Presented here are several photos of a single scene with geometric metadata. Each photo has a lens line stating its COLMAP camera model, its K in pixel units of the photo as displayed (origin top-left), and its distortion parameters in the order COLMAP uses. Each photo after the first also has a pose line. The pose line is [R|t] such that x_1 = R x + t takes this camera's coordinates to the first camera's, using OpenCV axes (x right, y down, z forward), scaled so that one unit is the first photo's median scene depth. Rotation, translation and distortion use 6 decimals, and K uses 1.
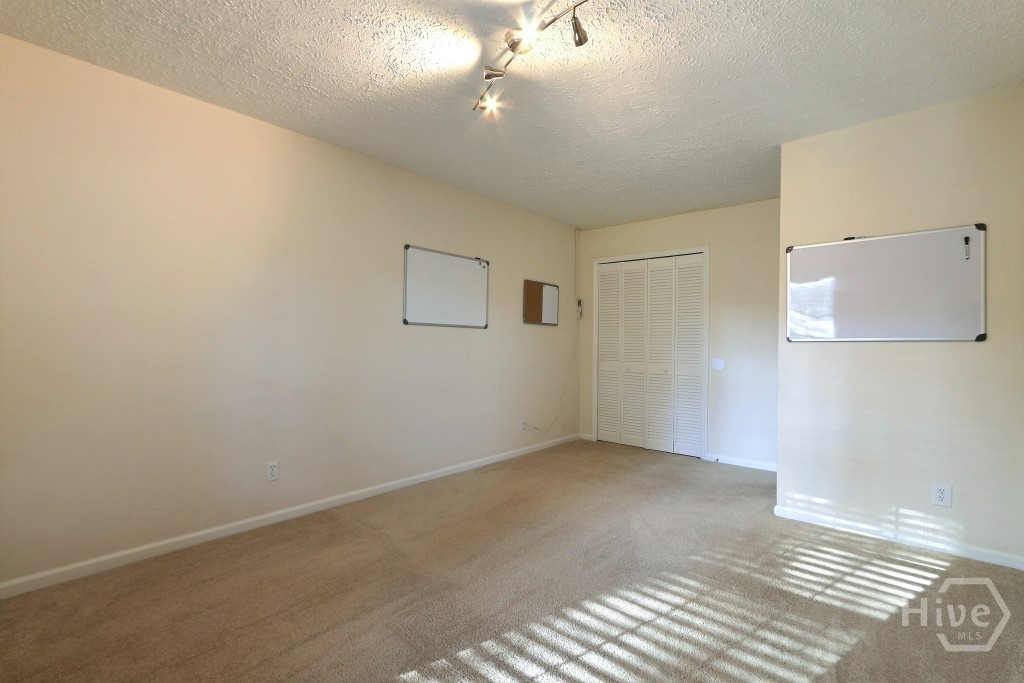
lens RADIAL K [[475.2, 0, 512.0], [0, 475.2, 341.5], [0, 0, 1]] dist [-0.012644, -0.000115]
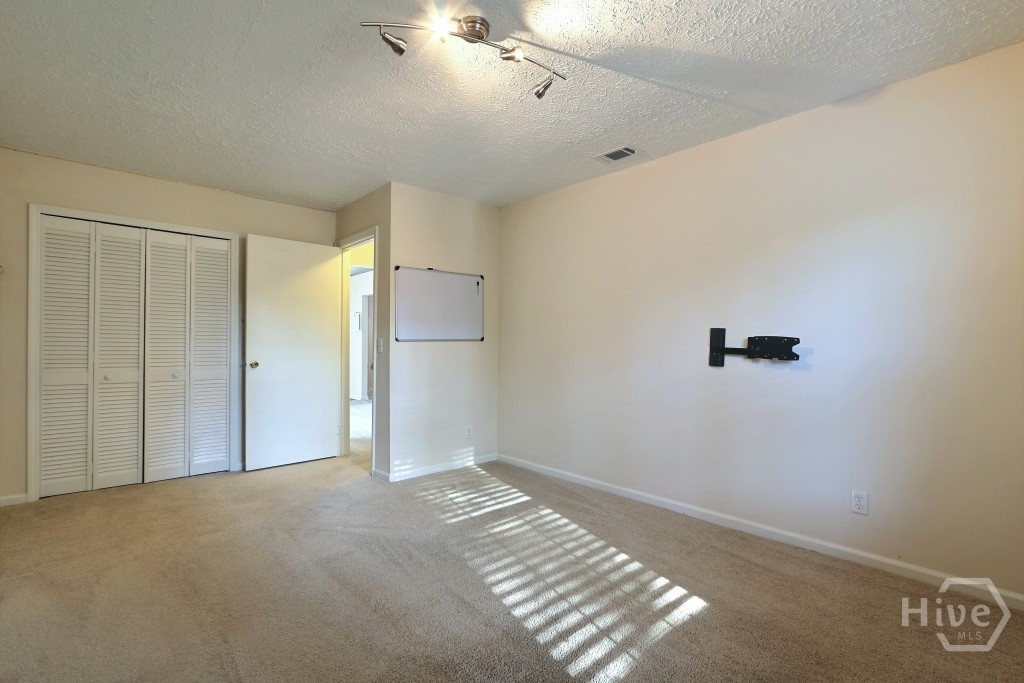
lens RADIAL K [[463.9, 0, 512.0], [0, 463.9, 341.5], [0, 0, 1]] dist [-0.001849, 0.000190]
pose [[0.116734, -0.005086, 0.993150, -0.444345], [-0.008390, 0.999946, 0.006107, -0.006115], [-0.993128, -0.009046, 0.116685, 0.400973]]
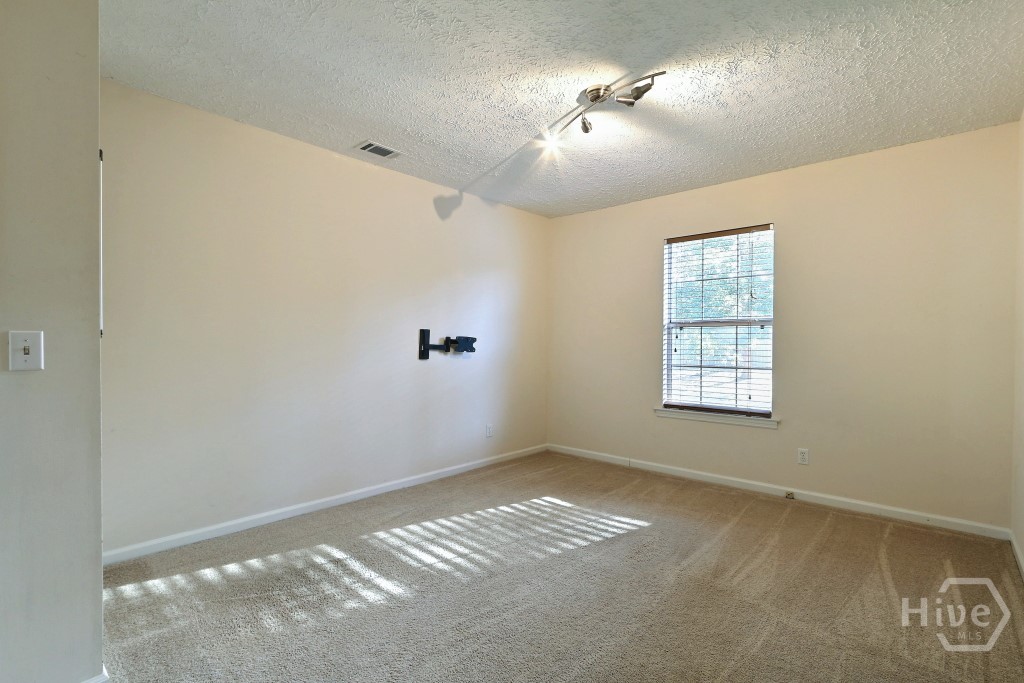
lens RADIAL K [[469.7, 0, 512.0], [0, 469.7, 341.5], [0, 0, 1]] dist [-0.025059, 0.005547]
pose [[-0.999378, -0.016506, 0.031175, 0.090060], [-0.016622, 0.999856, -0.003459, -0.000788], [-0.031114, -0.003975, -0.999508, 1.069213]]
